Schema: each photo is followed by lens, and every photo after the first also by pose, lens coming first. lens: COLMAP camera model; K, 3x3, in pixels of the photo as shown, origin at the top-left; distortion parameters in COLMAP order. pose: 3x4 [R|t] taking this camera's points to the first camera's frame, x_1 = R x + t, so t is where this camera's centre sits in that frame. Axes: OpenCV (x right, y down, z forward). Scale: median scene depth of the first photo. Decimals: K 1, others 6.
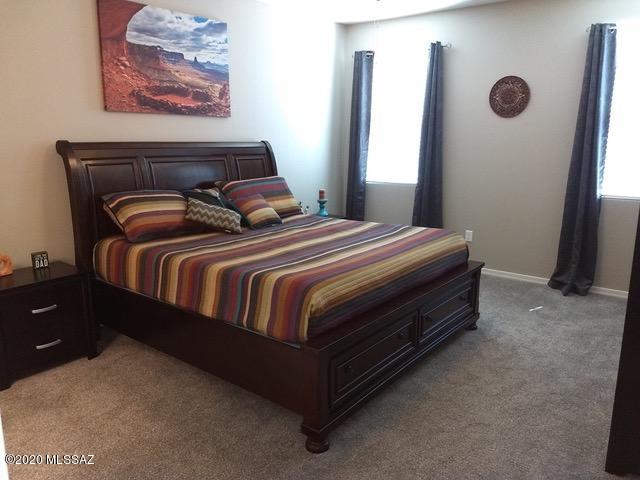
lens RADIAL K [[496.2, 0, 318.6], [0, 496.2, 241.2], [0, 0, 1]] dist [0.012477, -0.033223]
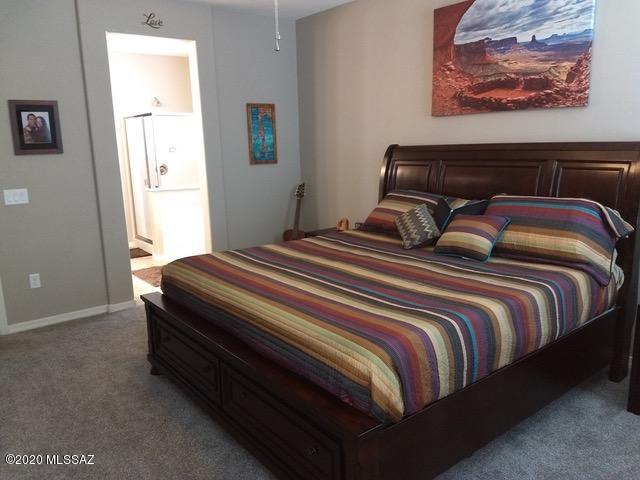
lens RADIAL K [[496.2, 0, 318.4], [0, 496.2, 240.7], [0, 0, 1]] dist [0.012477, -0.033223]
pose [[-0.180040, 0.191363, -0.964866, 0.661646], [-0.170414, 0.959994, 0.222195, -0.181999], [0.968785, 0.204430, -0.140226, 0.881483]]
